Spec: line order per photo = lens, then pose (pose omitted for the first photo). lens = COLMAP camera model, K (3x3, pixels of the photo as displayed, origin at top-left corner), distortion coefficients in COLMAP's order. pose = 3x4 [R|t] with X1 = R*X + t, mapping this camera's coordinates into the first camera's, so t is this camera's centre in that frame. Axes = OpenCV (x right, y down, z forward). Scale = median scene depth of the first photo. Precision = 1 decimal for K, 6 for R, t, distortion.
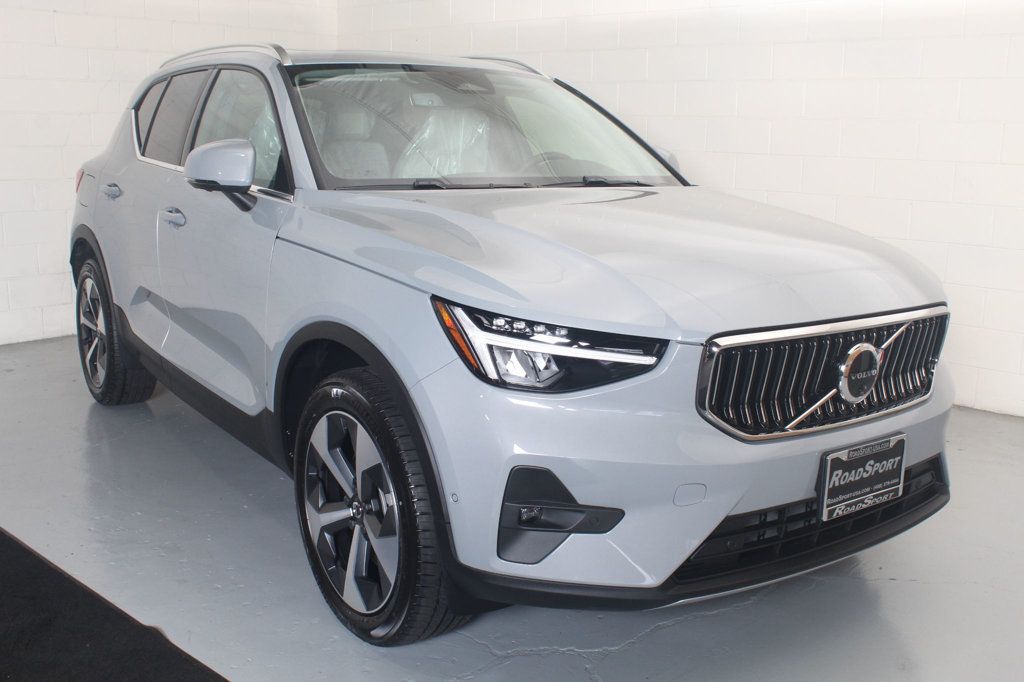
lens RADIAL K [[1172.1, 0, 514.8], [0, 1172.1, 348.3], [0, 0, 1]] dist [-0.098789, 0.000000]
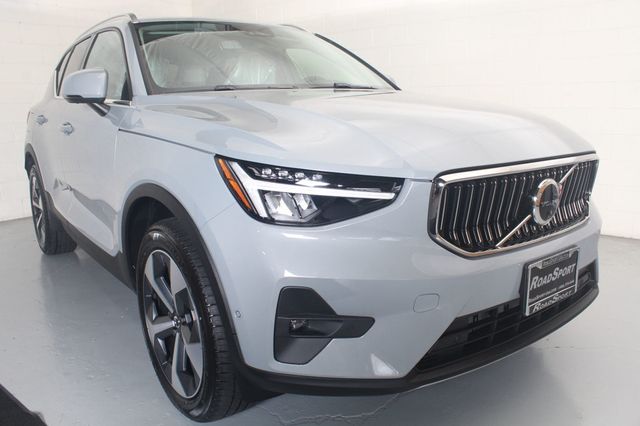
lens RADIAL K [[616.5, 0, 320.8], [0, 616.5, 212.7], [0, 0, 1]] dist [-0.179746, 0.000000]
pose [[0.998790, -0.046068, 0.017234, 0.027985], [0.046186, 0.998911, -0.006558, 0.025984], [-0.016913, 0.007346, 0.999830, 0.318808]]
